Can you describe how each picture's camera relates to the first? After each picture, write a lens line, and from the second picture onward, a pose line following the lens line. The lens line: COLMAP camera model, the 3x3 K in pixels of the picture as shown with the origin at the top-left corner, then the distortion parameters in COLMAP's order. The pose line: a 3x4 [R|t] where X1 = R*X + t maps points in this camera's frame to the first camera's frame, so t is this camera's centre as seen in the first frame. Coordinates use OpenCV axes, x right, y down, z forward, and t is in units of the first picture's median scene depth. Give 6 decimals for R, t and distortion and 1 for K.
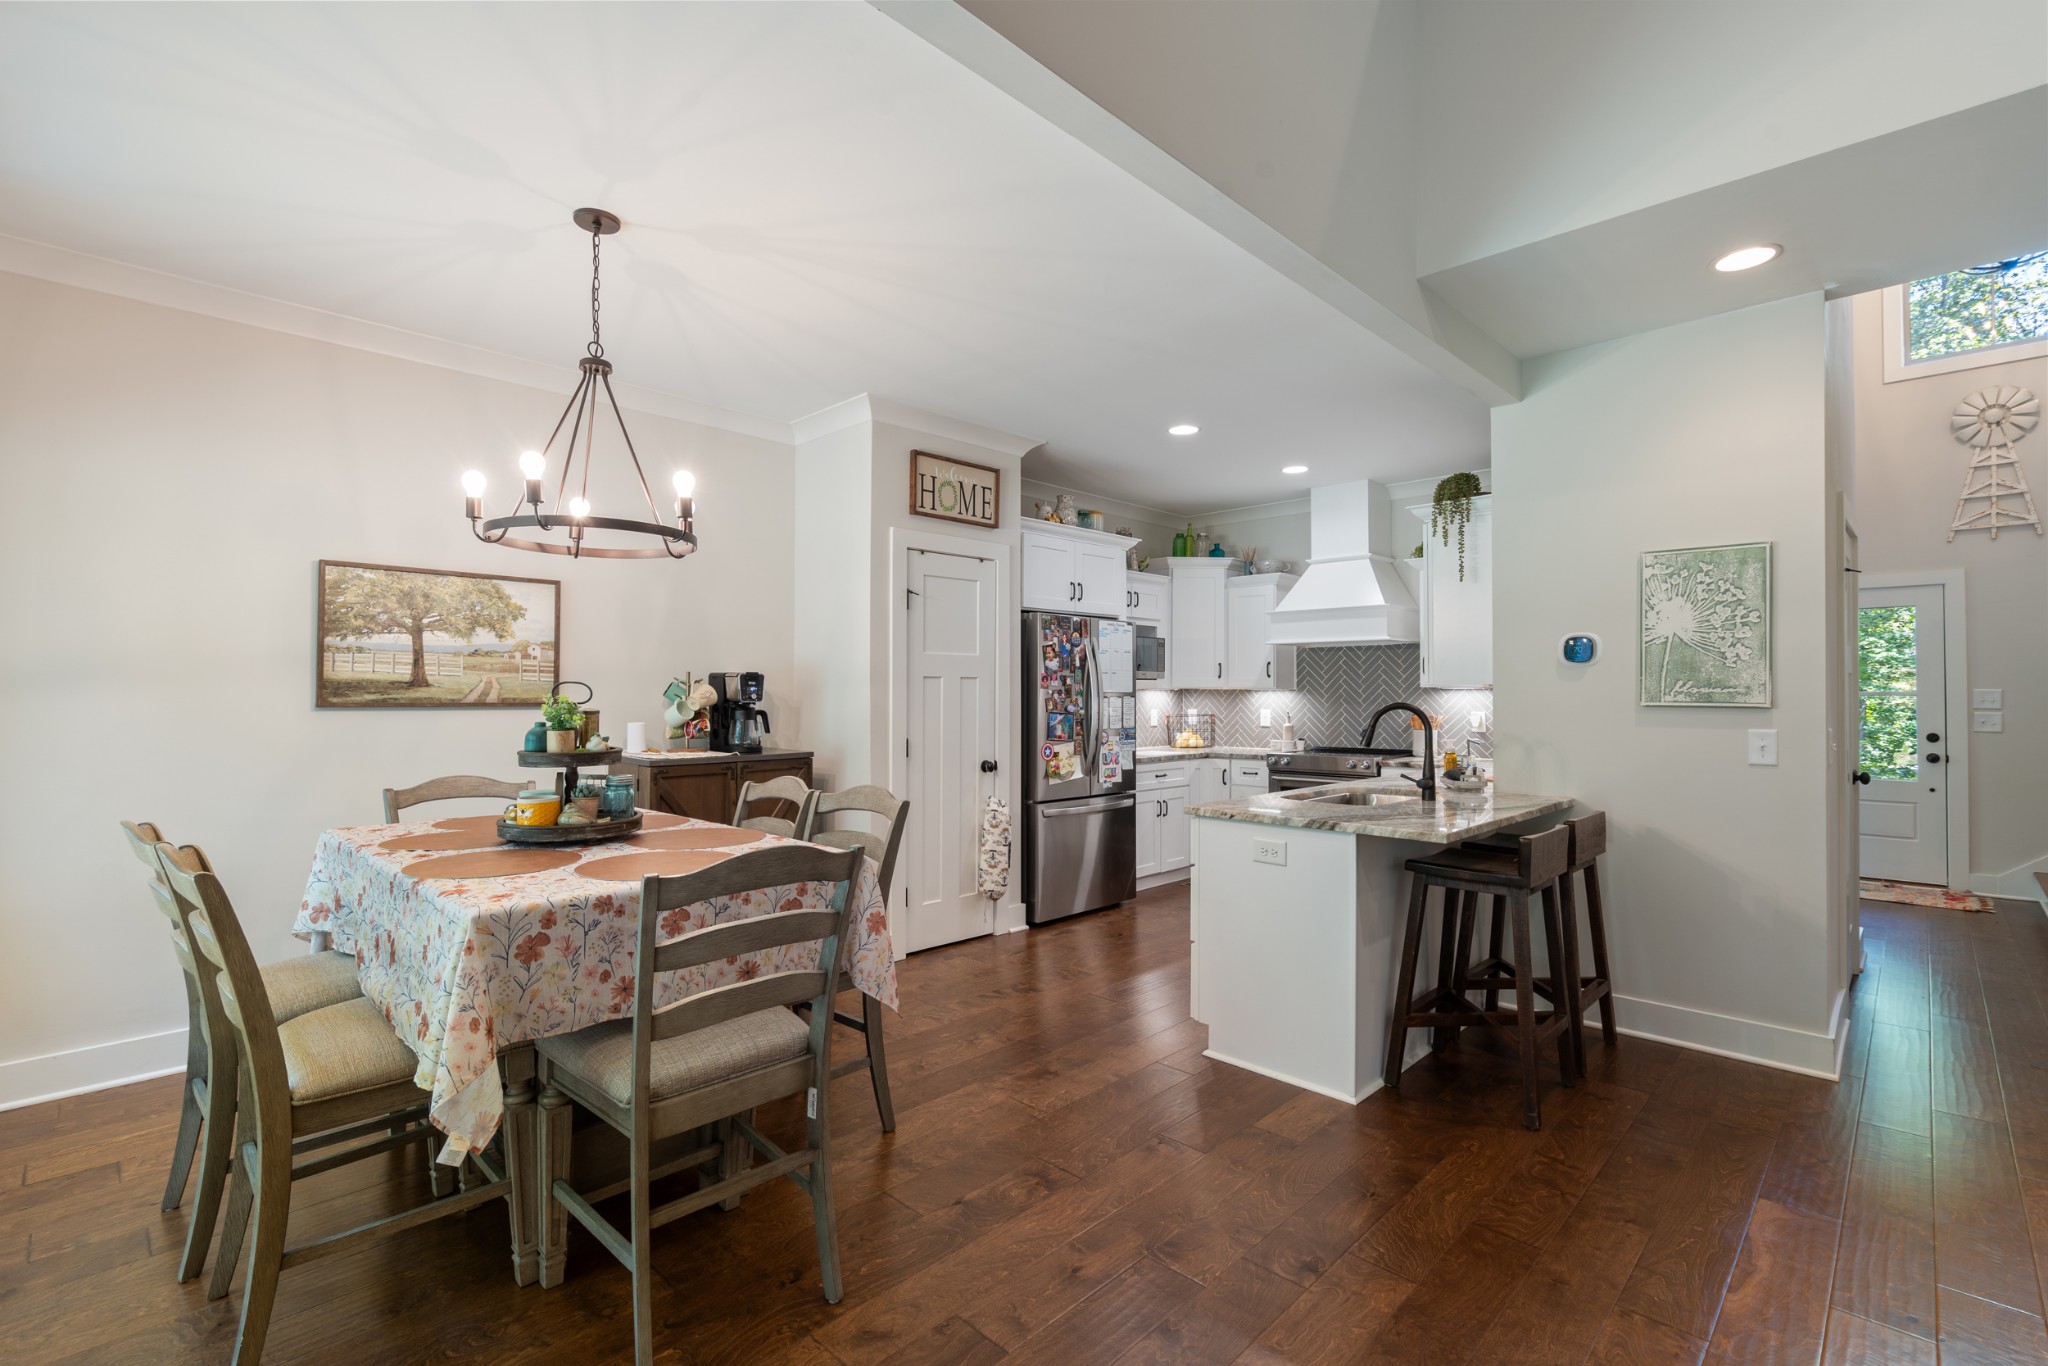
lens RADIAL K [[932.0, 0, 1024.0], [0, 932.0, 683.0], [0, 0, 1]] dist [0.001573, 0.000744]
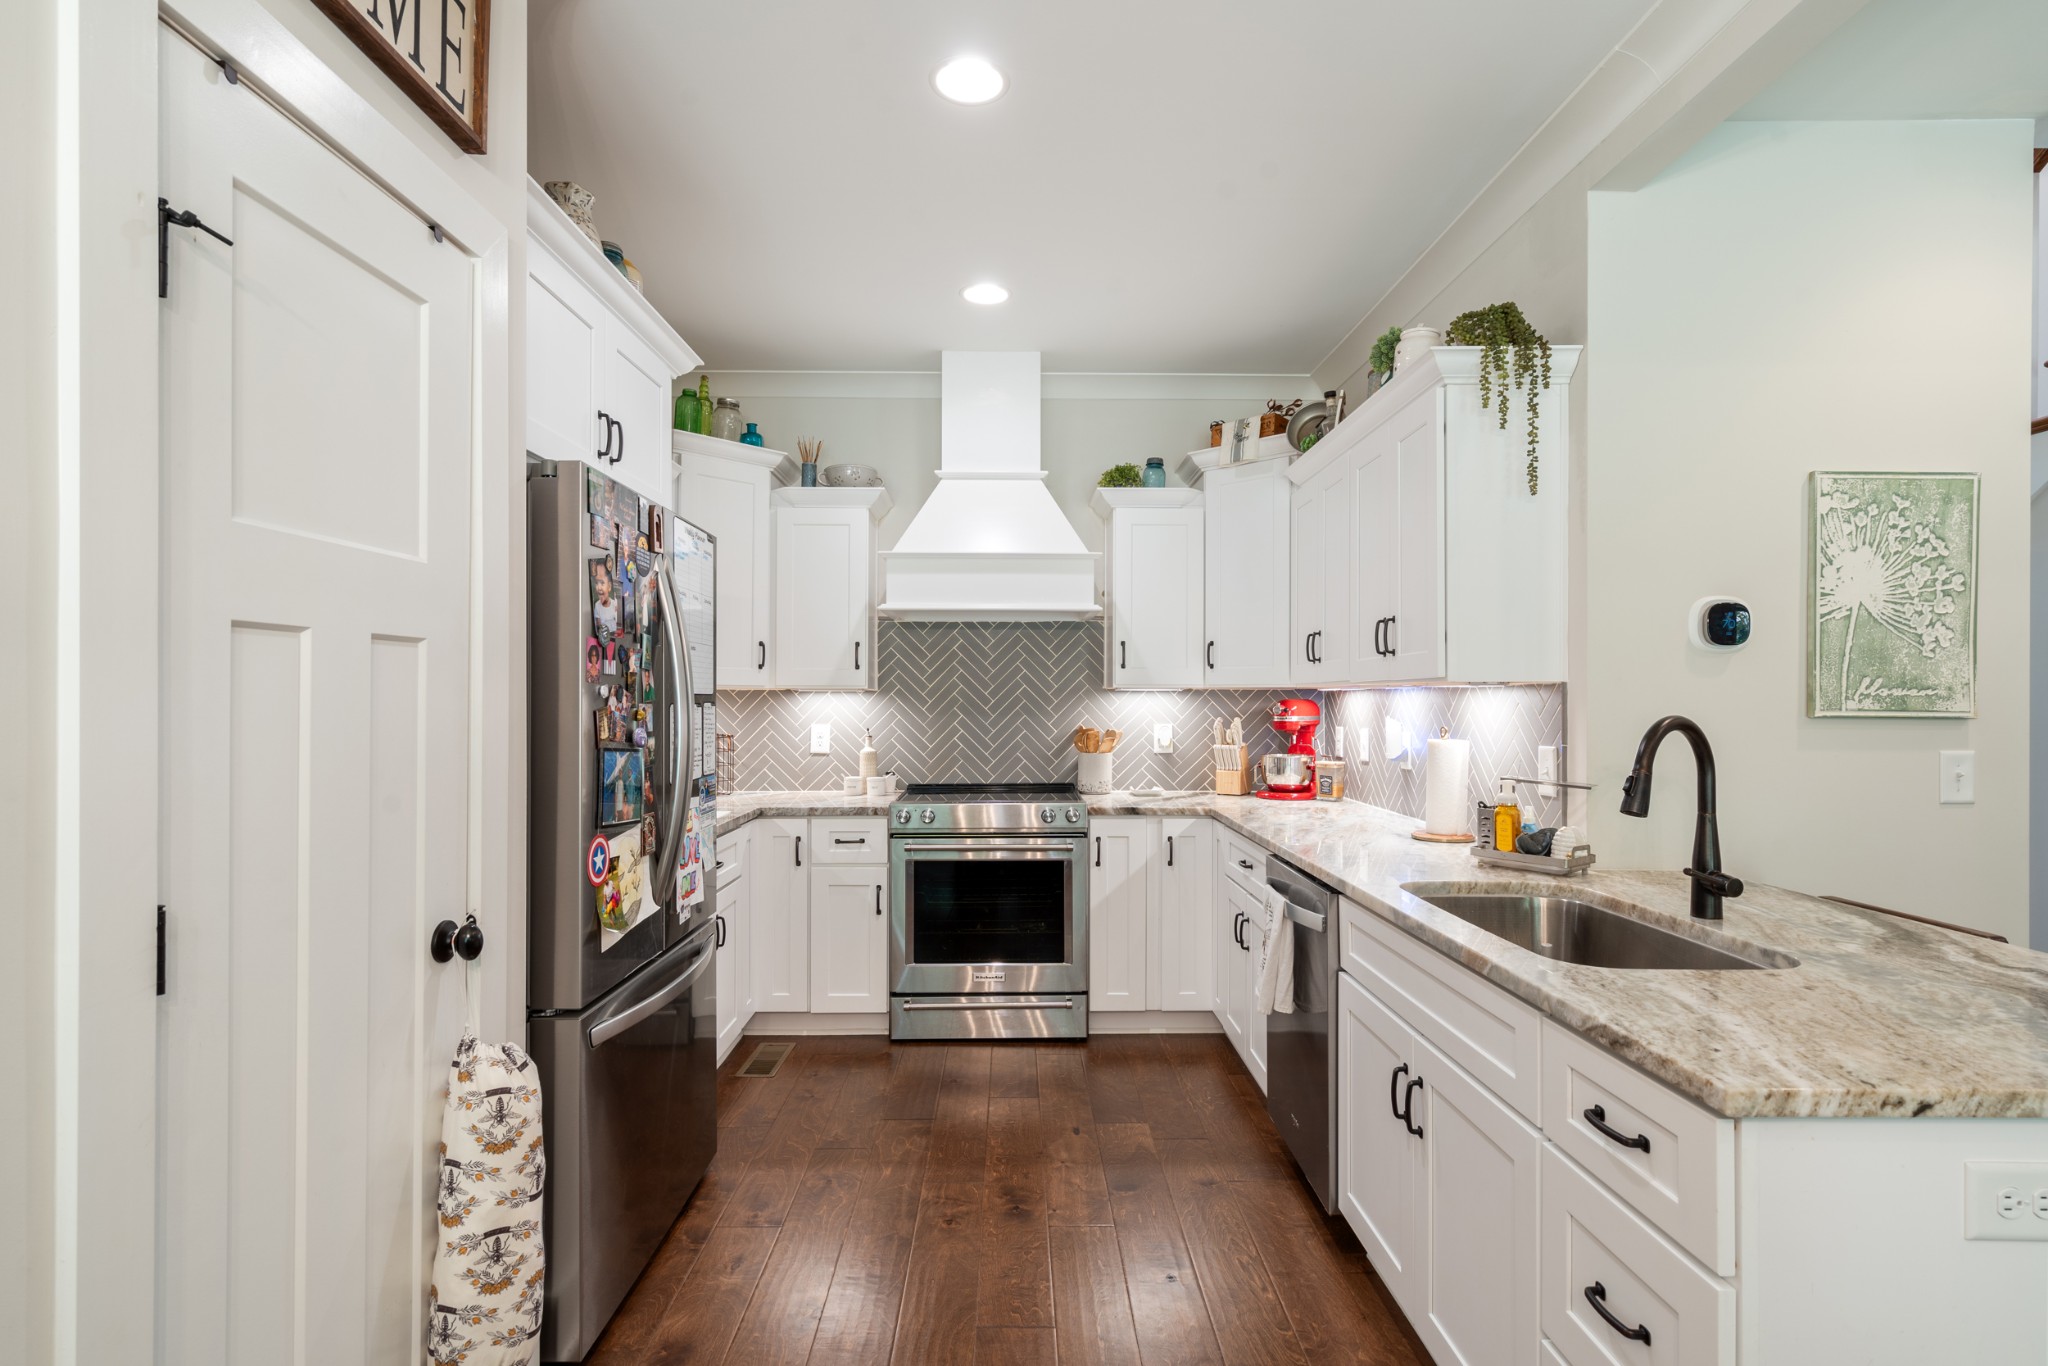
lens RADIAL K [[1006.3, 0, 1018.3], [0, 1006.3, 696.7], [0, 0, 1]] dist [0.012852, 0.000448]
pose [[0.702746, 0.001810, 0.711438, -0.140304], [-0.009084, 0.999938, 0.006429, 0.008052], [-0.711382, -0.010981, 0.702719, 0.640534]]
